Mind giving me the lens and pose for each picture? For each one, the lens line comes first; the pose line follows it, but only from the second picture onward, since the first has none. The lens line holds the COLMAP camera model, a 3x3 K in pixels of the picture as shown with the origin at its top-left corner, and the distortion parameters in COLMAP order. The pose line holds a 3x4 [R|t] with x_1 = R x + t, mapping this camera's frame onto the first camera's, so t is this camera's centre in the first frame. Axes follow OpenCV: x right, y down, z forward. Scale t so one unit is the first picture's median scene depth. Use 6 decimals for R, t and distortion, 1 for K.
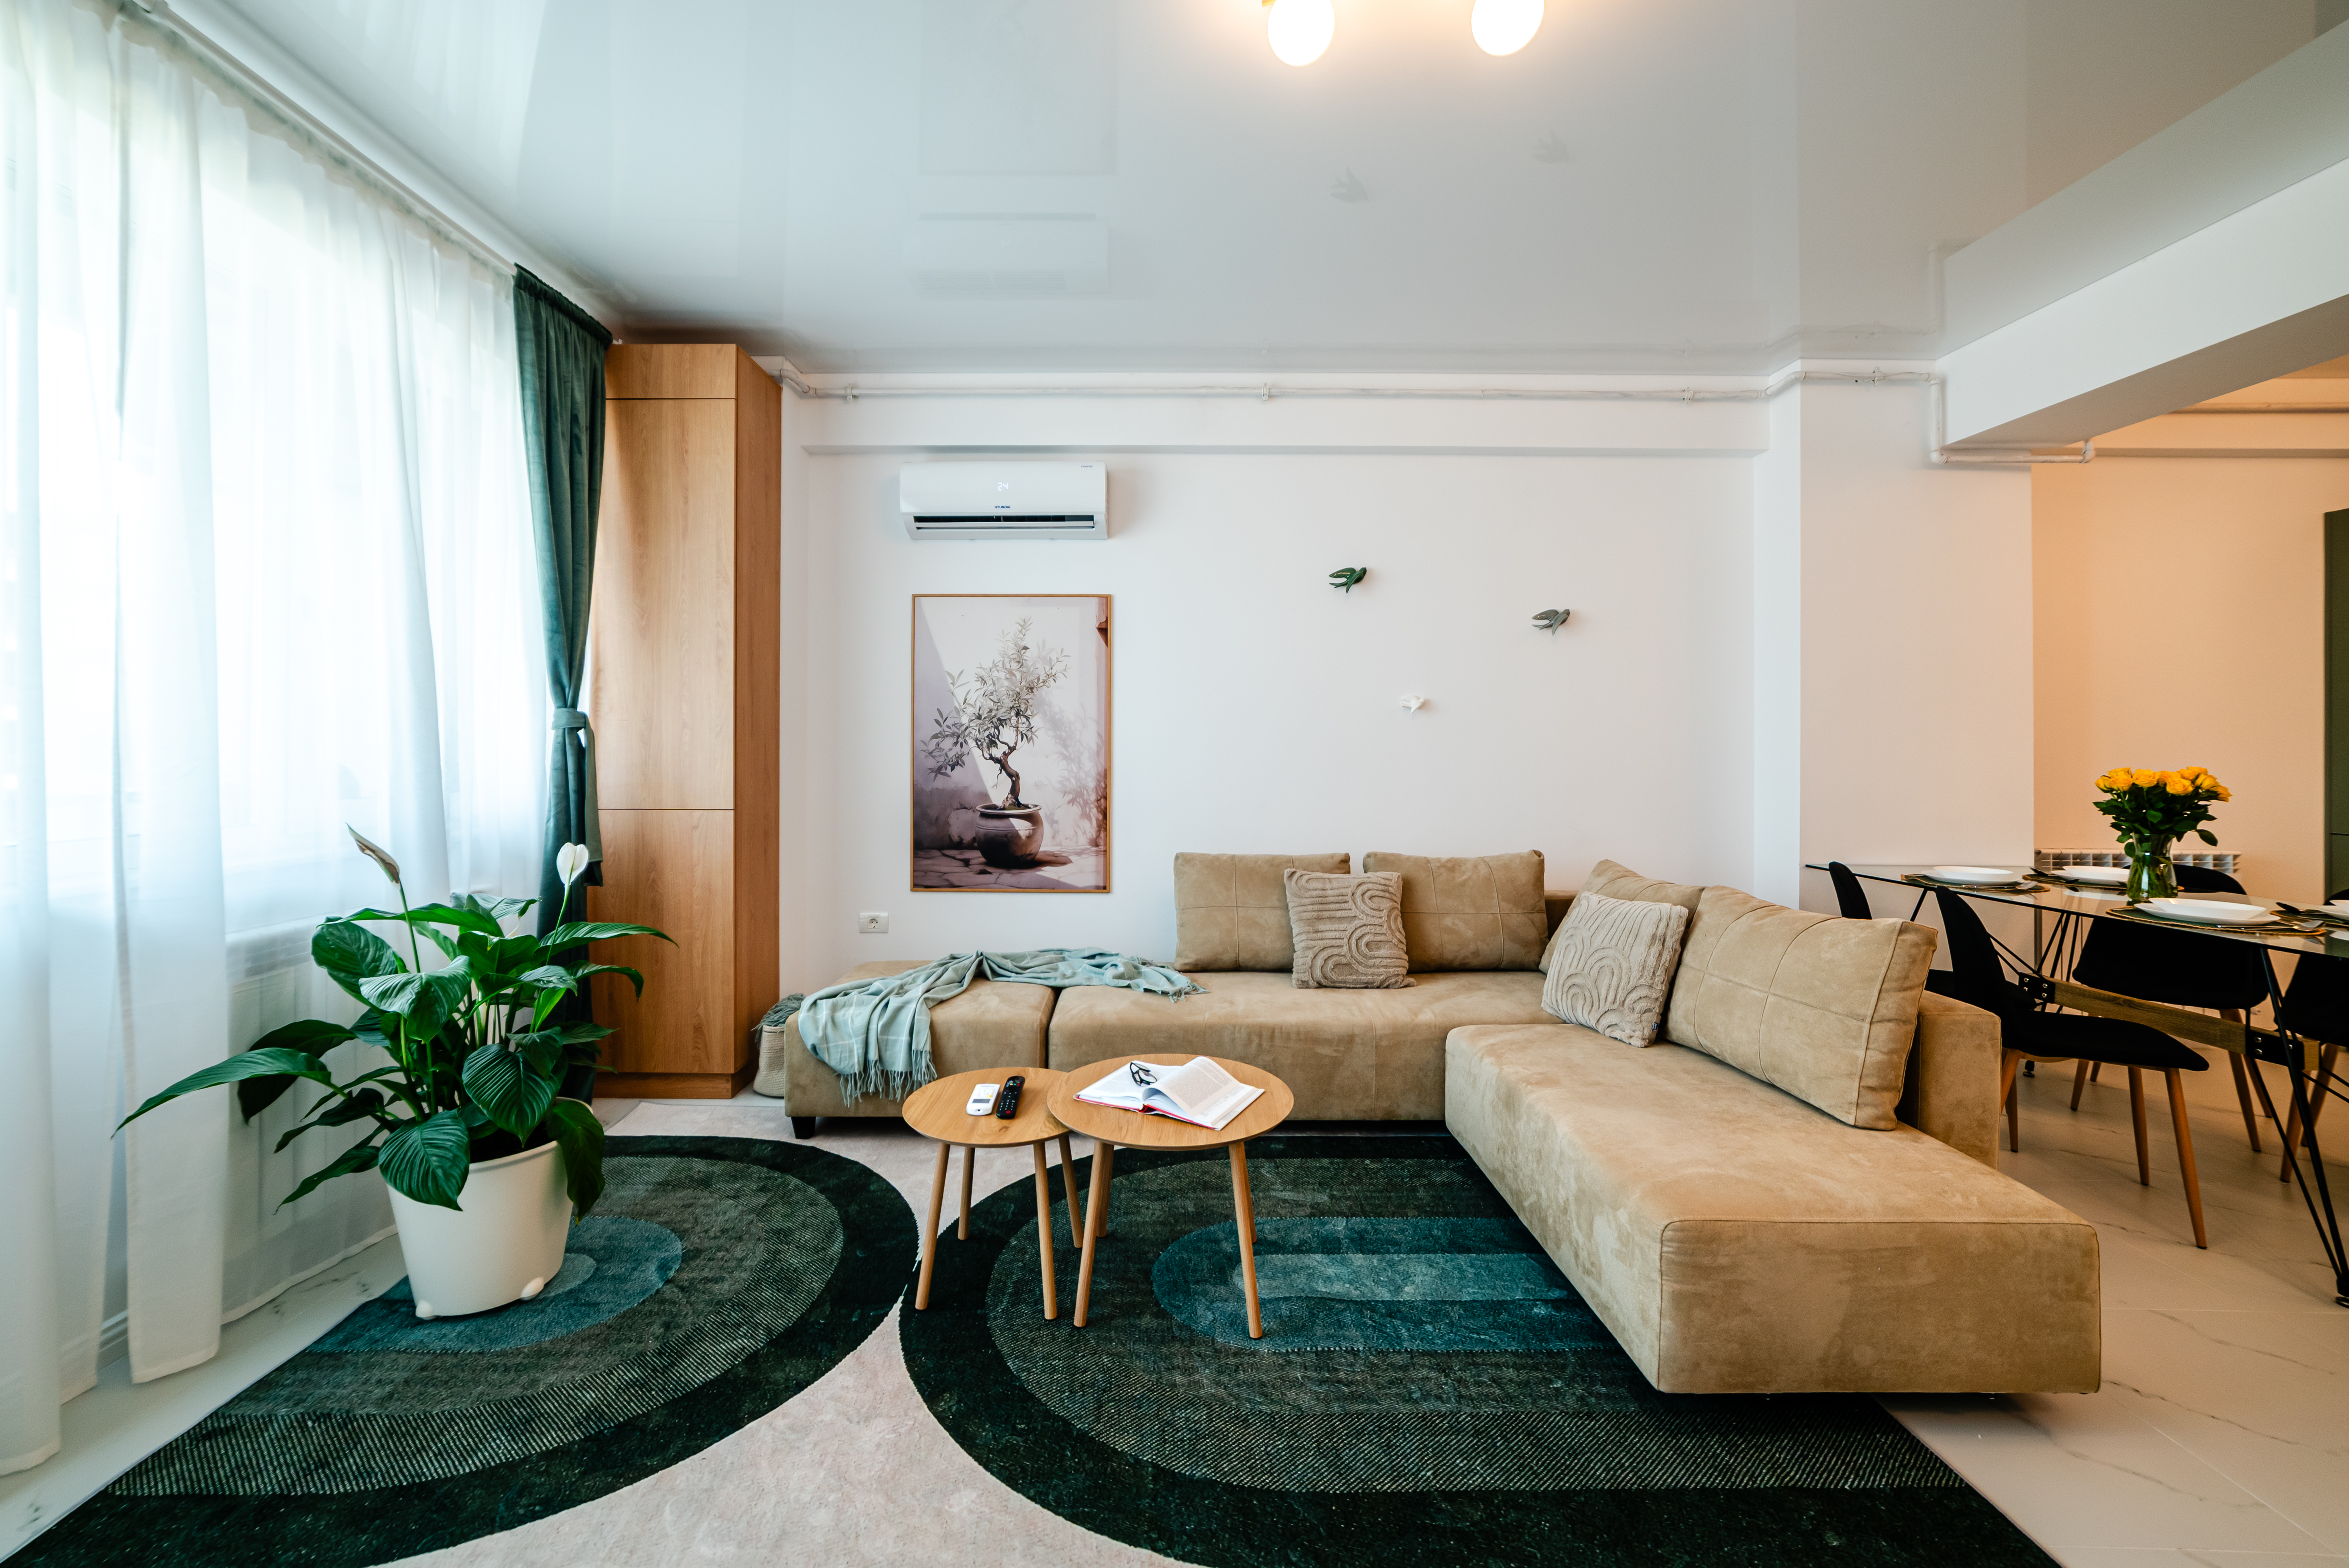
lens RADIAL K [[966.3, 0, 1140.0], [0, 966.3, 748.5], [0, 0, 1]] dist [-0.012946, 0.000842]
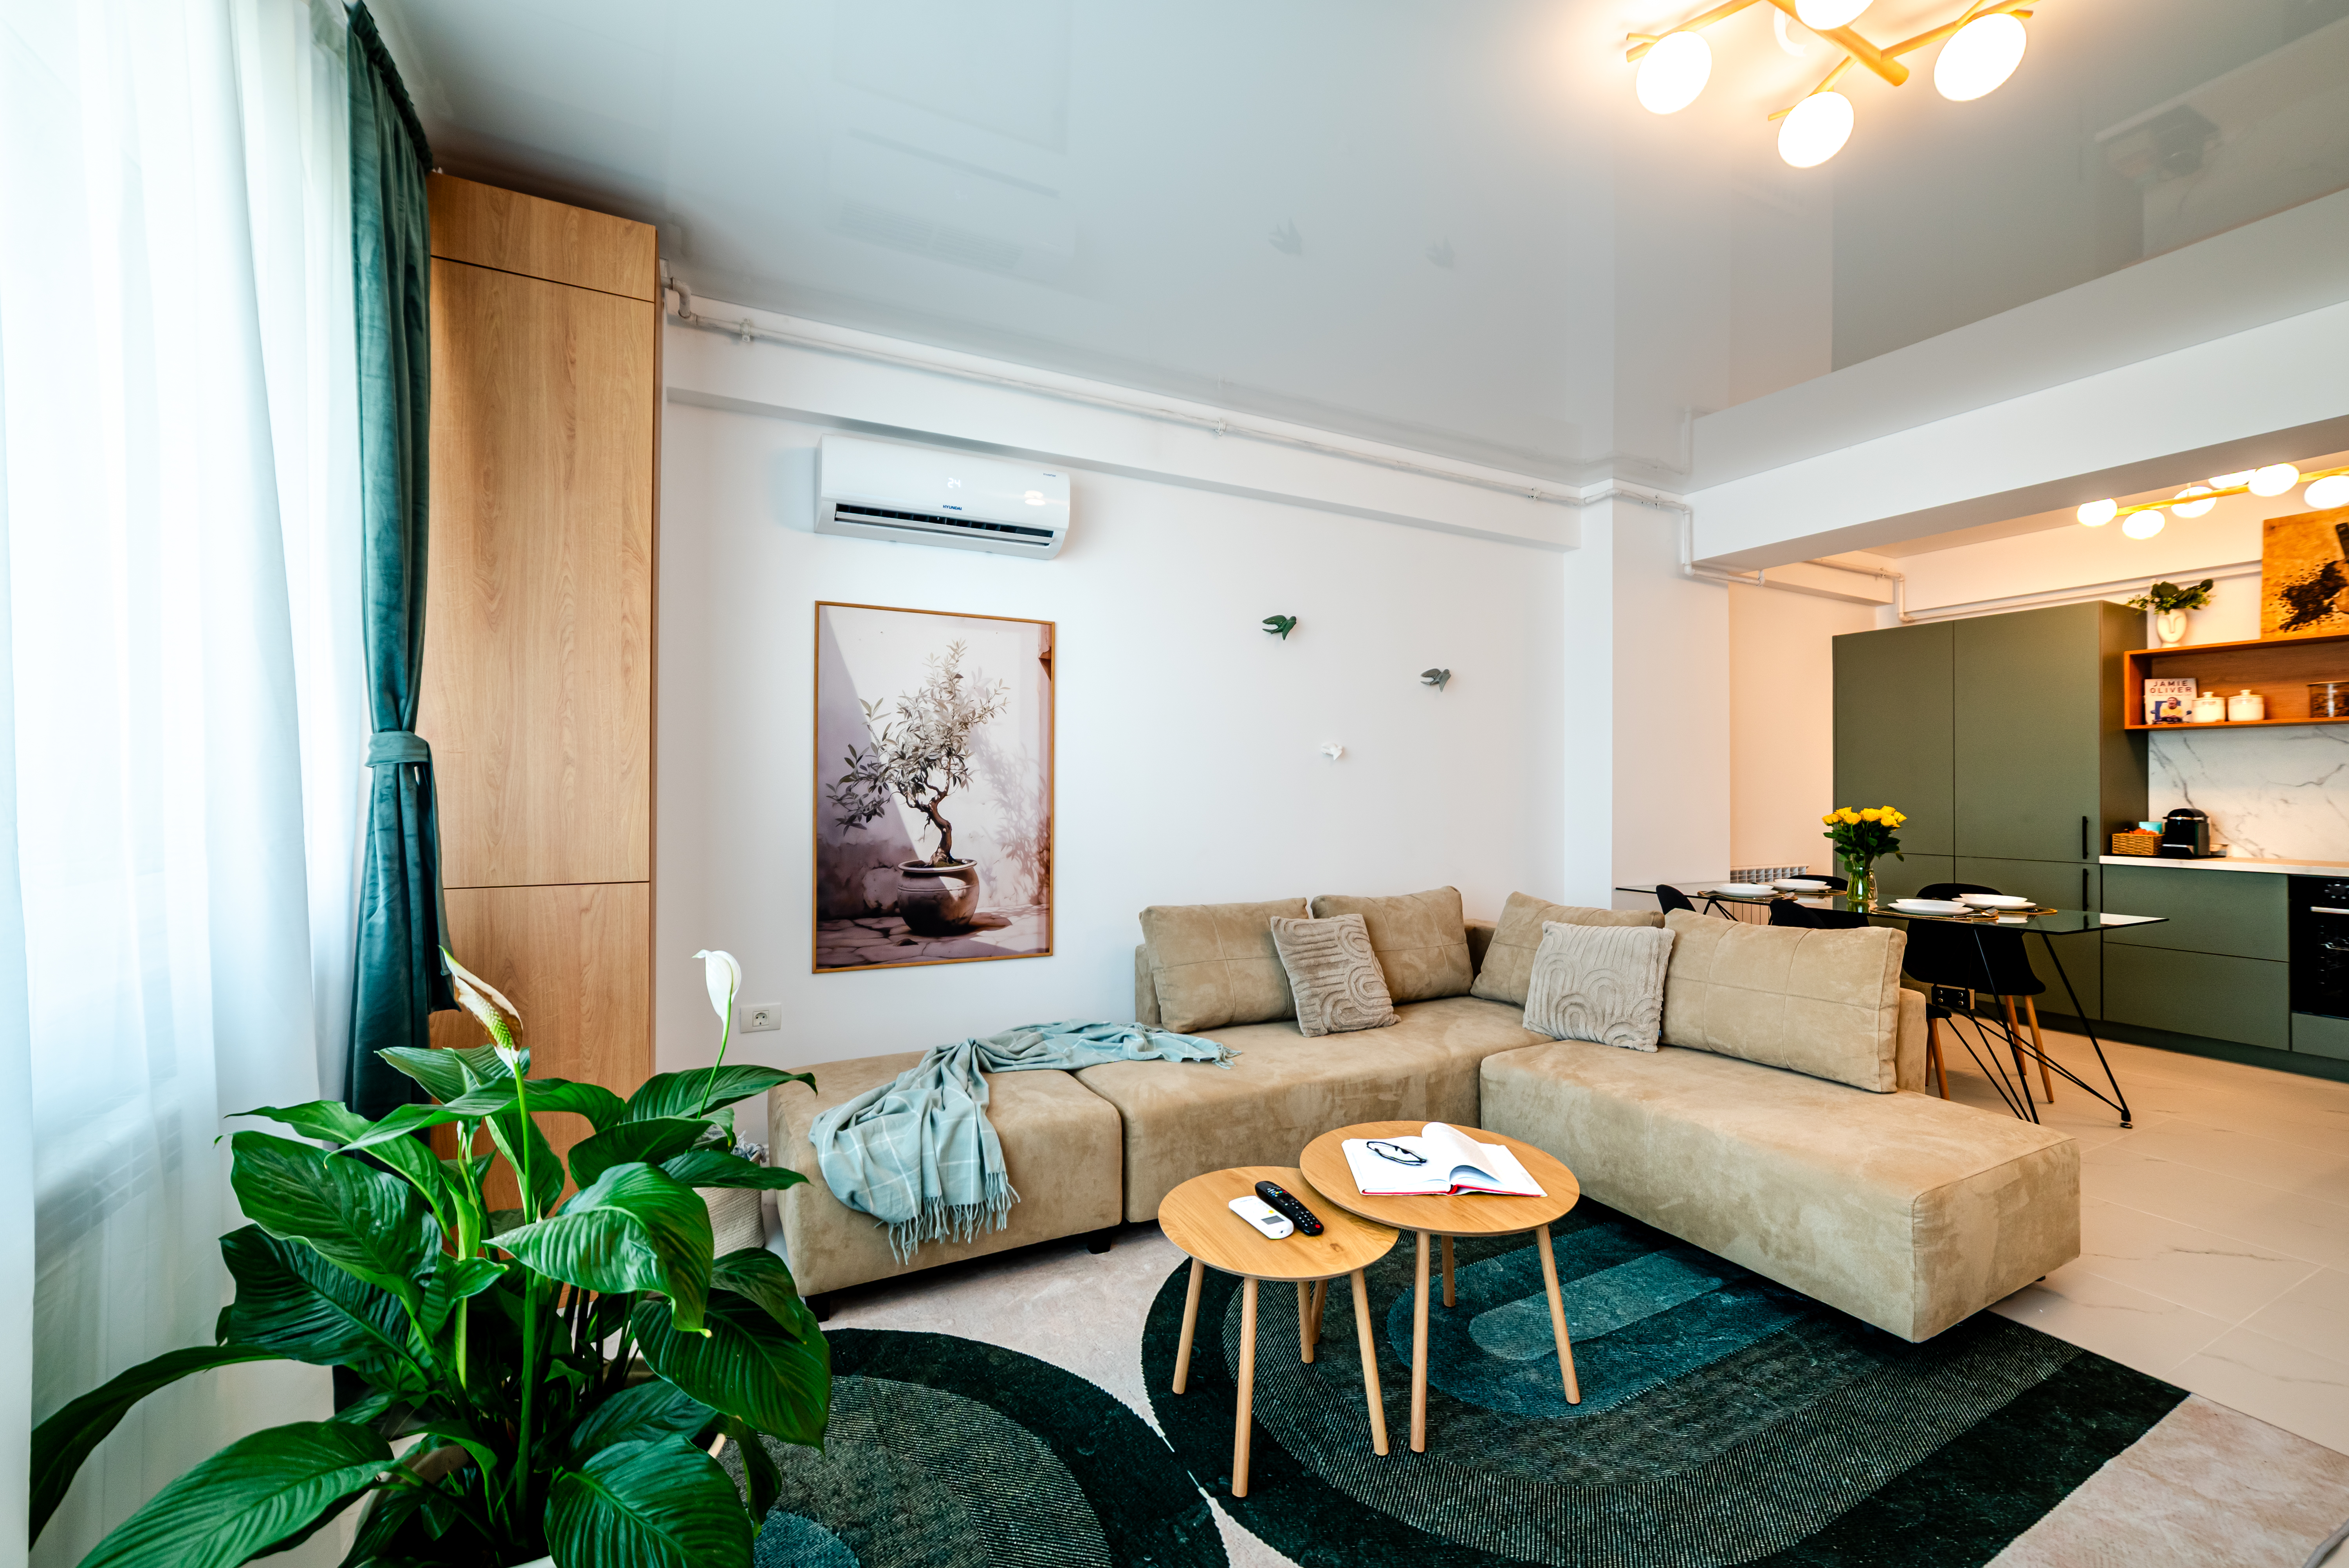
lens RADIAL K [[943.4, 0, 1150.7], [0, 943.4, 789.1], [0, 0, 1]] dist [-0.017020, 0.006394]
pose [[0.883181, 0.001312, 0.469031, -0.389750], [-0.000433, 0.999998, -0.001981, -0.003069], [-0.469033, 0.001546, 0.883179, 0.202627]]
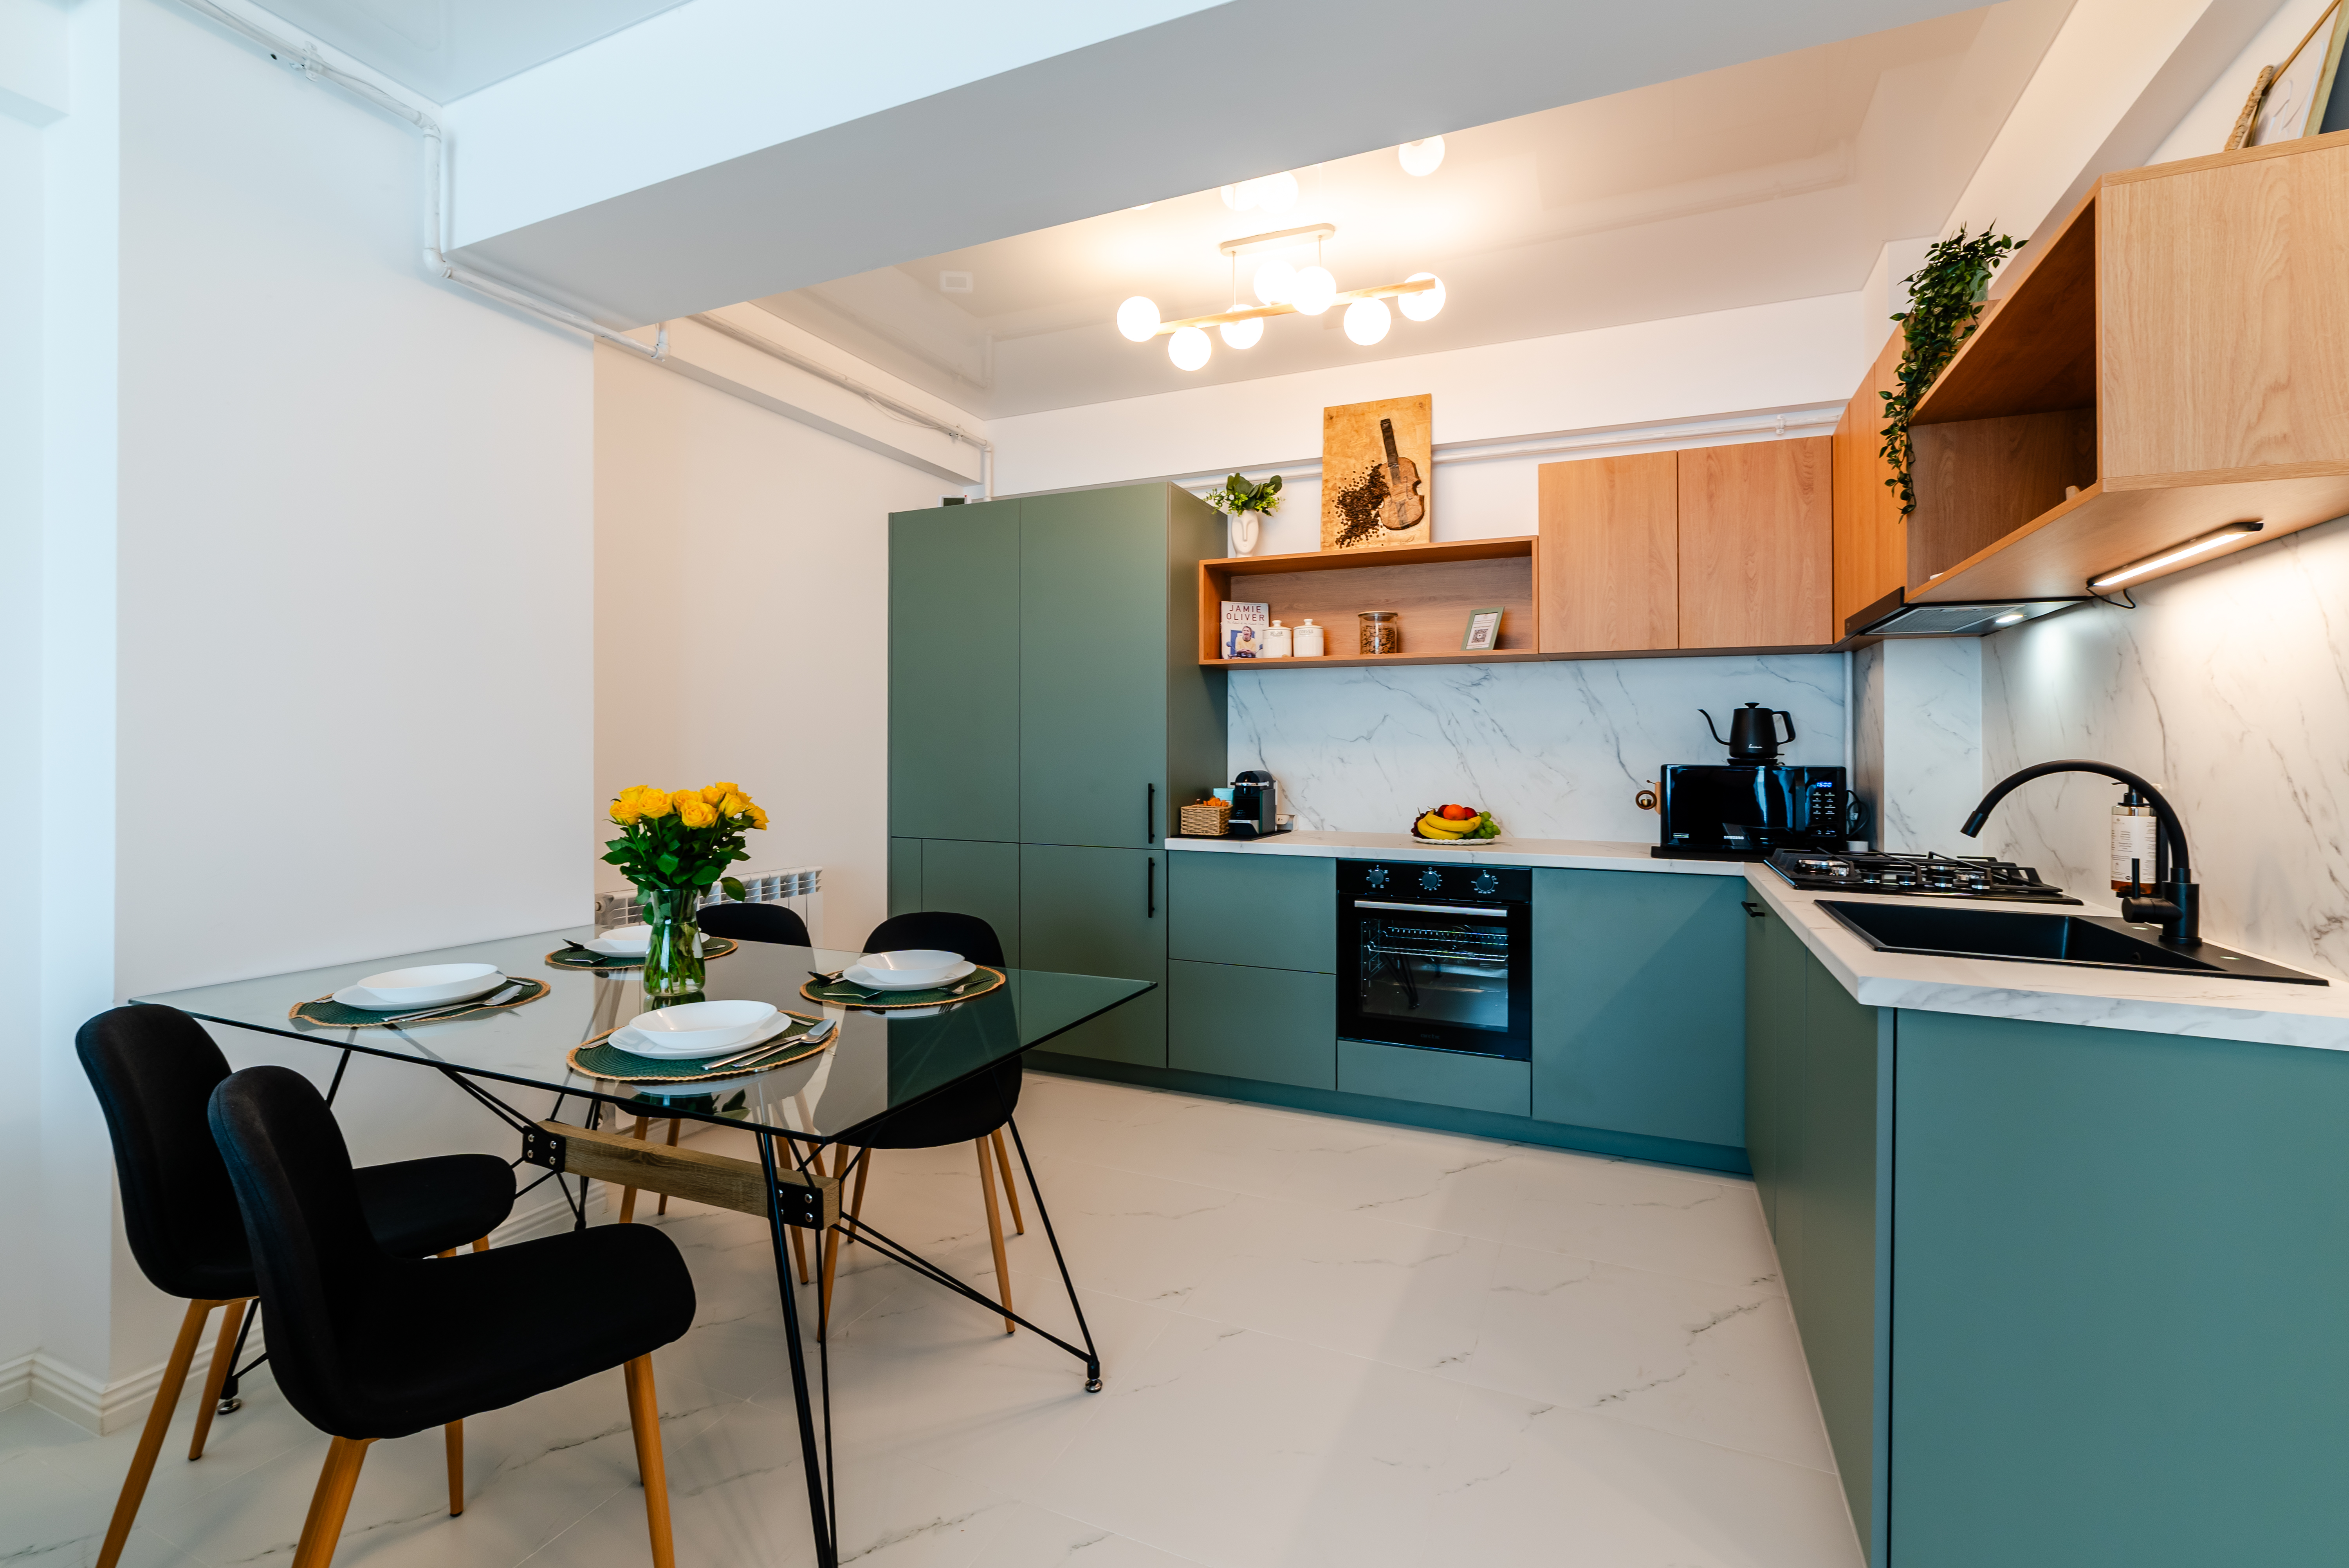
lens RADIAL K [[966.3, 0, 1140.0], [0, 966.3, 748.5], [0, 0, 1]] dist [-0.012946, 0.000842]
pose [[0.438771, -0.001400, 0.898598, 0.462653], [0.000756, 0.999999, 0.001189, -0.003779], [-0.898599, 0.000158, 0.438772, 0.325509]]
